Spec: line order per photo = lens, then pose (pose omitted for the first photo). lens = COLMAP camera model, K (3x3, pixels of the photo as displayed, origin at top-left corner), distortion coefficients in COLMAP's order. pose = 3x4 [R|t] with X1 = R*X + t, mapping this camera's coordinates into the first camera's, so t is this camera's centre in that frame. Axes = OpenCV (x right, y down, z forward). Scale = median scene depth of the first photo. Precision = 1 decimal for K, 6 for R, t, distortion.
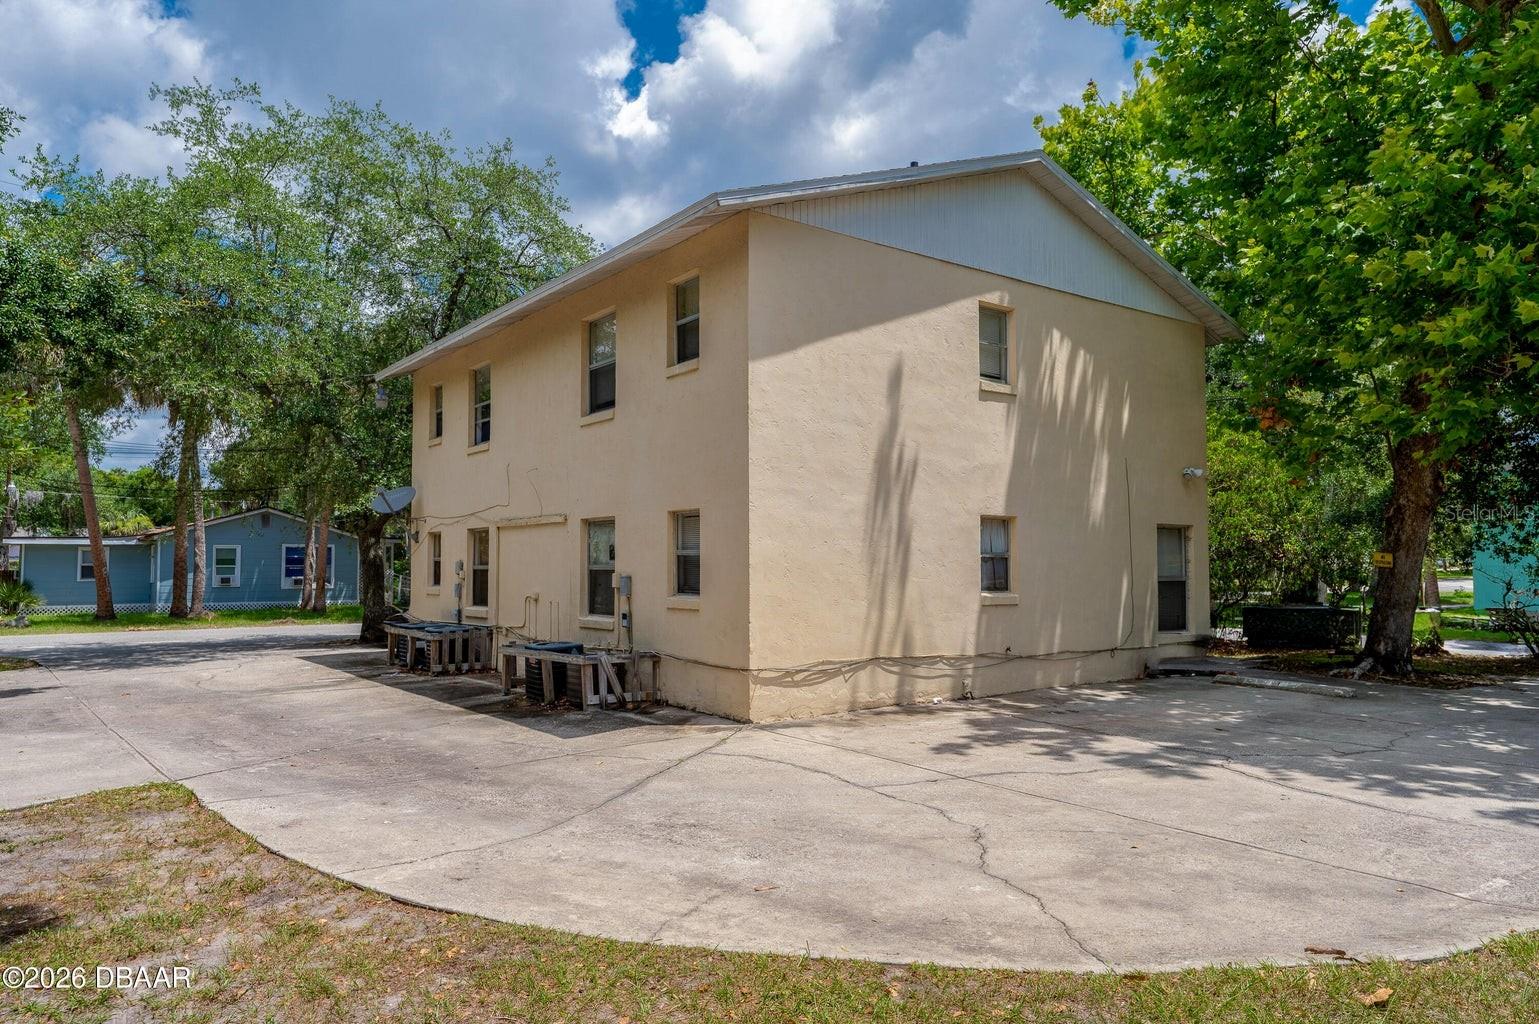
lens RADIAL K [[1035.5, 0, 769.5], [0, 1035.5, 512.0], [0, 0, 1]] dist [0.043284, 0.004719]
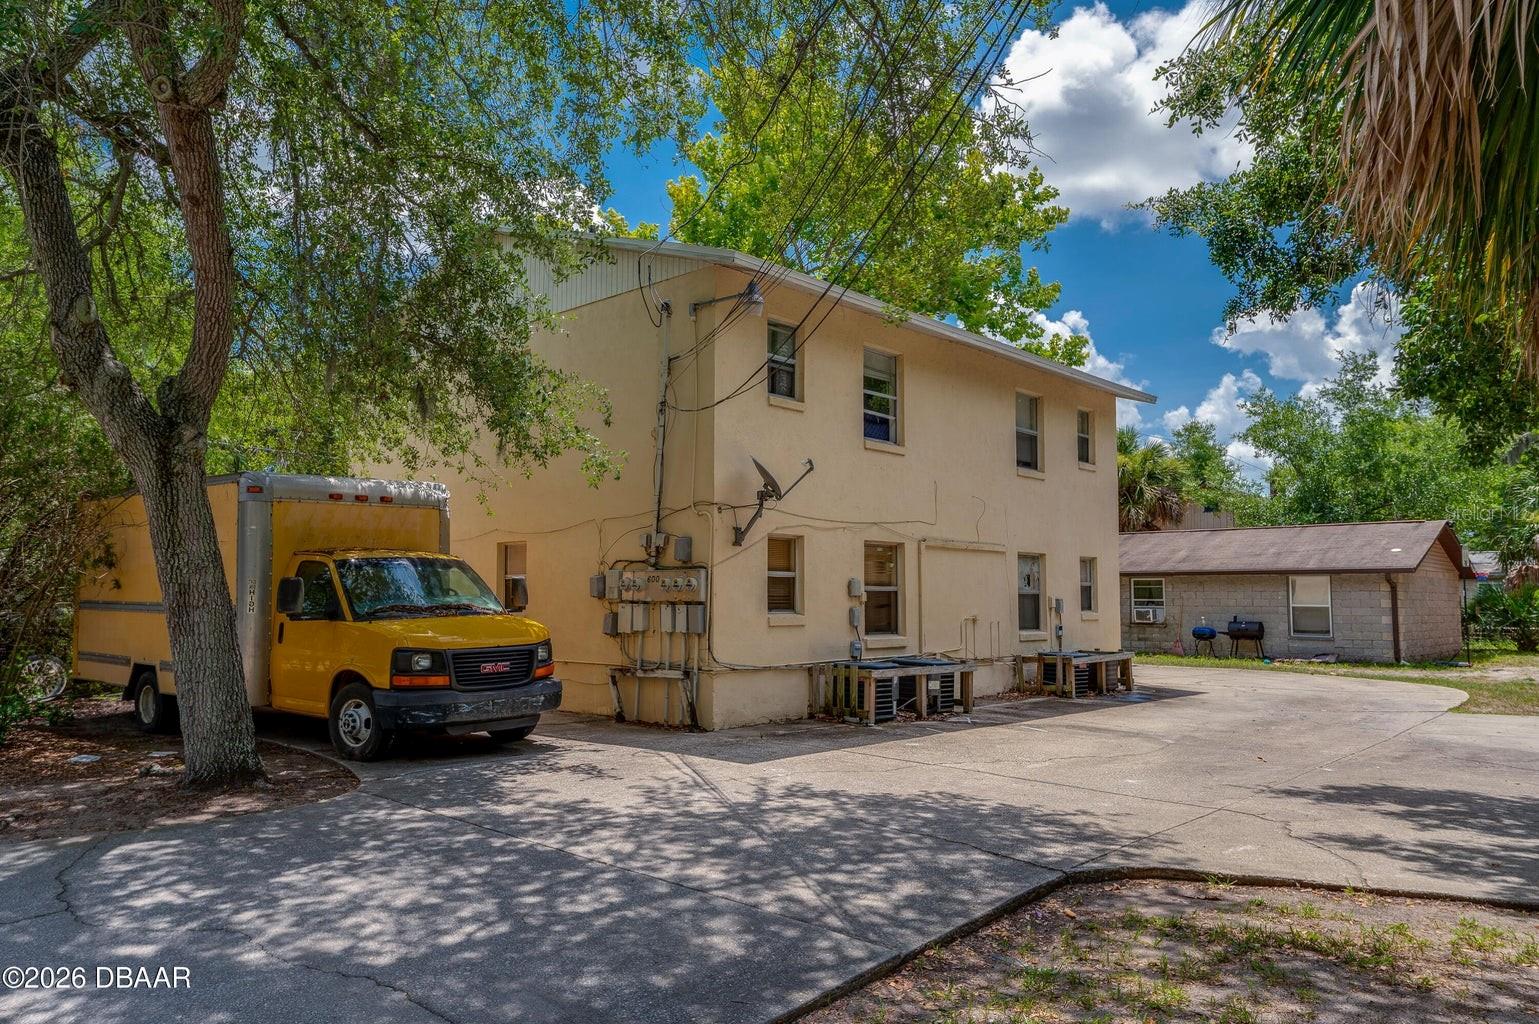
lens RADIAL K [[1035.5, 0, 769.5], [0, 1035.5, 512.0], [0, 0, 1]] dist [0.043284, 0.004719]
pose [[-0.184975, 0.078692, 0.979588, -1.378463], [-0.057529, 0.994213, -0.090730, 0.091250], [-0.981058, -0.073137, -0.179378, 1.576753]]
